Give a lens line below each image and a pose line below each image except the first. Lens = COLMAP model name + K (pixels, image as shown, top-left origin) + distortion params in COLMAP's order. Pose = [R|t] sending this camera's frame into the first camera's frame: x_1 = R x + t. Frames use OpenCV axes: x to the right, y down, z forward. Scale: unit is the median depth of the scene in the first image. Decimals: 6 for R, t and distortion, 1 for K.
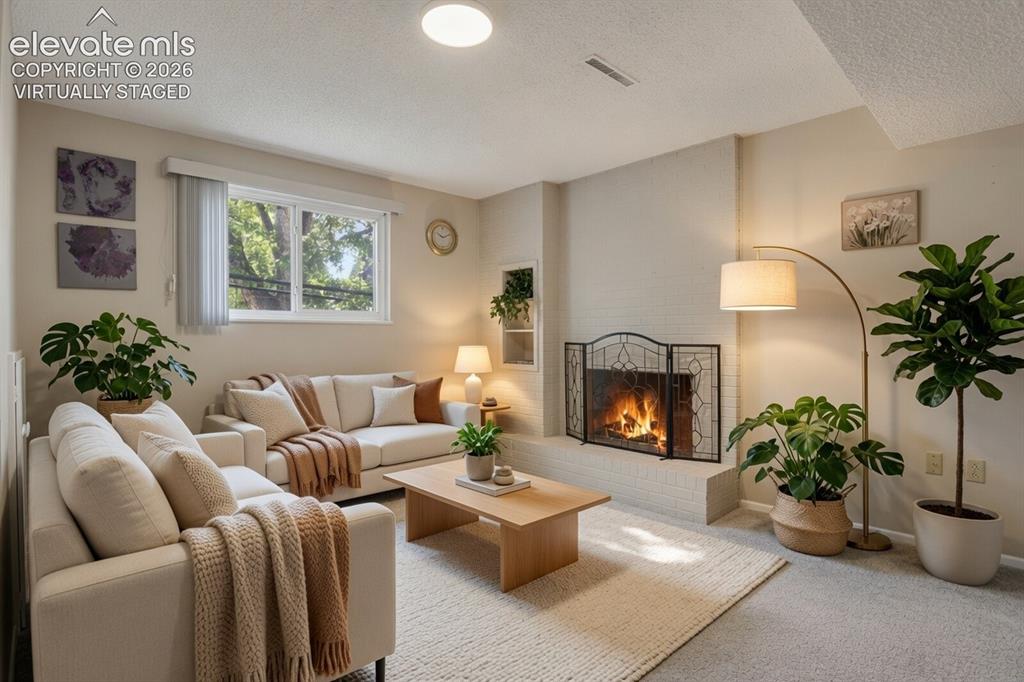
lens RADIAL K [[497.9, 0, 519.6], [0, 497.9, 341.5], [0, 0, 1]] dist [0.000373, -0.005491]
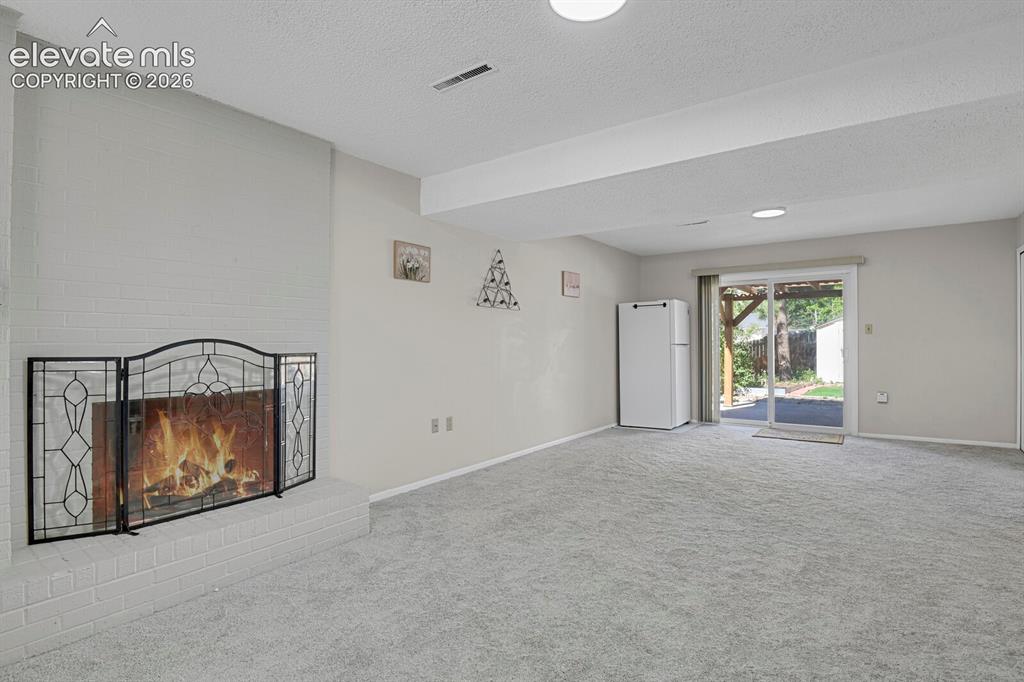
lens RADIAL K [[497.9, 0, 519.6], [0, 497.9, 341.5], [0, 0, 1]] dist [0.000373, -0.005491]
pose [[-0.163648, 0.005730, 0.986502, -0.528651], [0.016439, 0.999860, -0.003080, -0.005837], [-0.986382, 0.015713, -0.163719, 0.691768]]
